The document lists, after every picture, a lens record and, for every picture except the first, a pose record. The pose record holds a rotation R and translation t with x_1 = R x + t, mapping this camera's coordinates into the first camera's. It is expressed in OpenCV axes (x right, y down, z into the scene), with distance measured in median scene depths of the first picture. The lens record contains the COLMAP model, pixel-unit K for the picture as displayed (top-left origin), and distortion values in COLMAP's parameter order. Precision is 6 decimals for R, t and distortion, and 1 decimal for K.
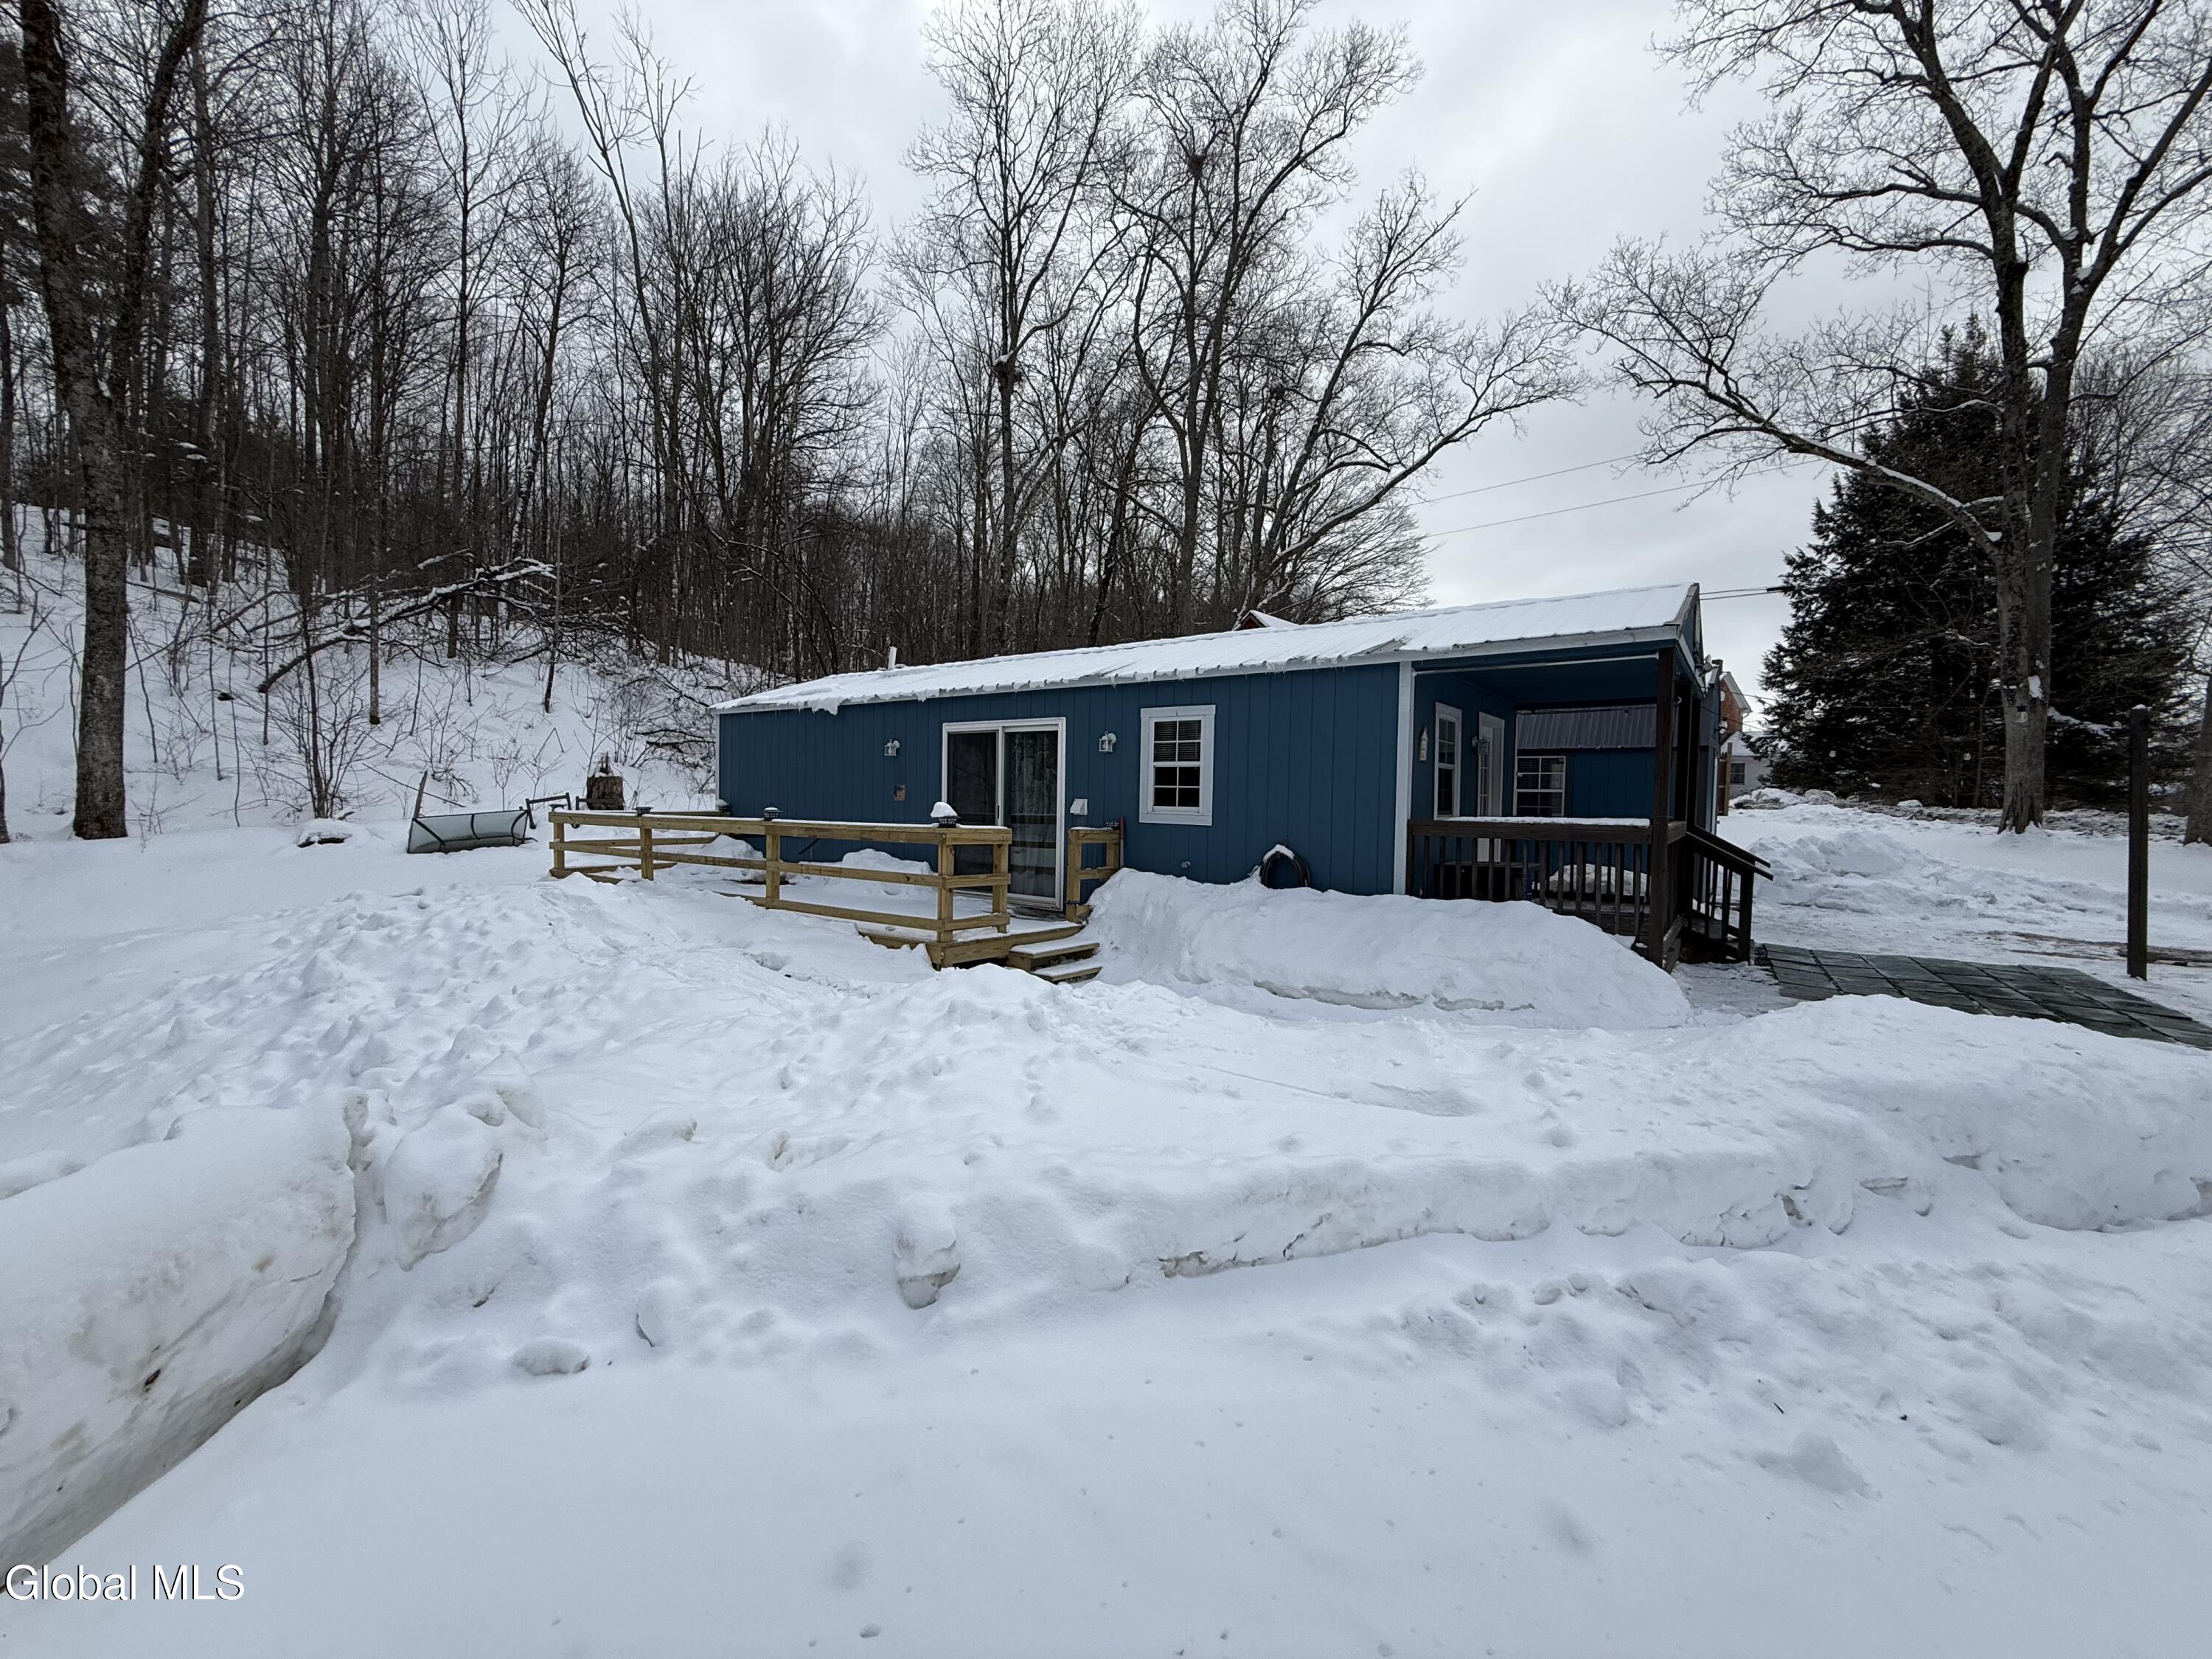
lens RADIAL K [[878.8, 0, 1097.6], [0, 878.8, 830.0], [0, 0, 1]] dist [-0.001408, 0.001012]
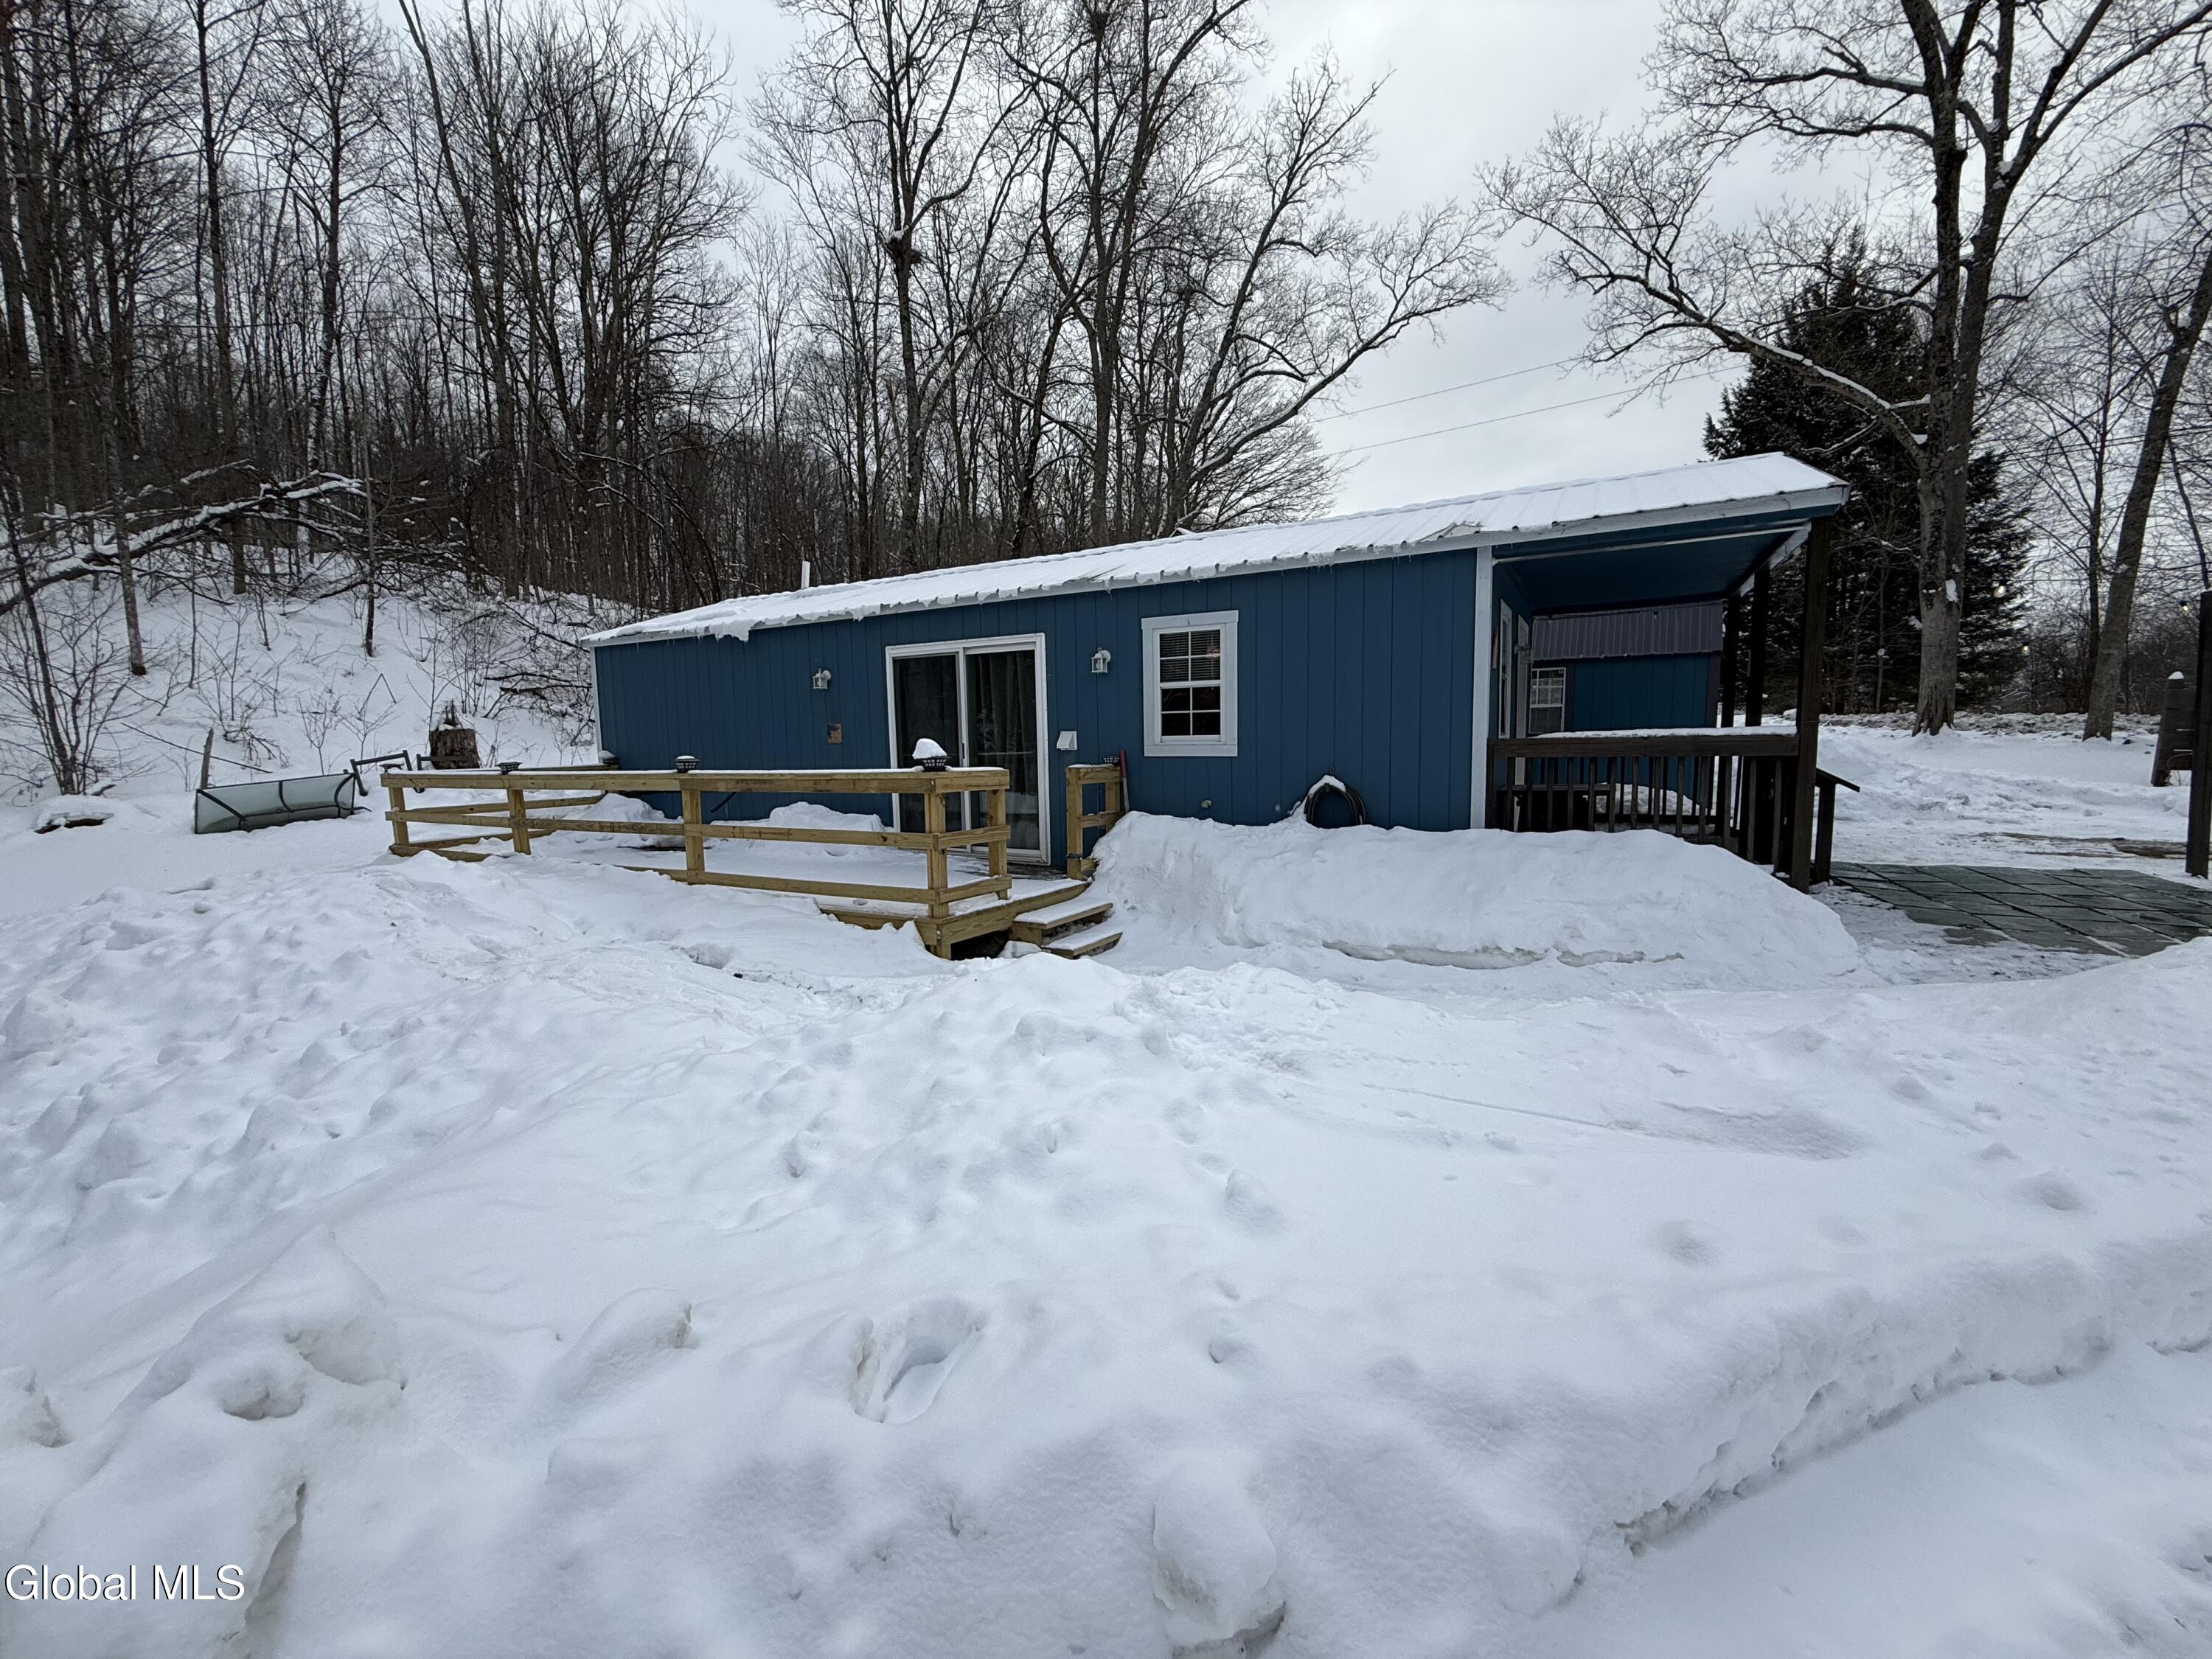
lens RADIAL K [[878.8, 0, 1098.8], [0, 878.8, 829.5], [0, 0, 1]] dist [-0.001408, 0.001012]
pose [[0.991893, -0.049785, 0.116919, -0.066627], [0.041514, 0.996530, 0.072142, -0.000876], [-0.120105, -0.066703, 0.990518, 0.115703]]
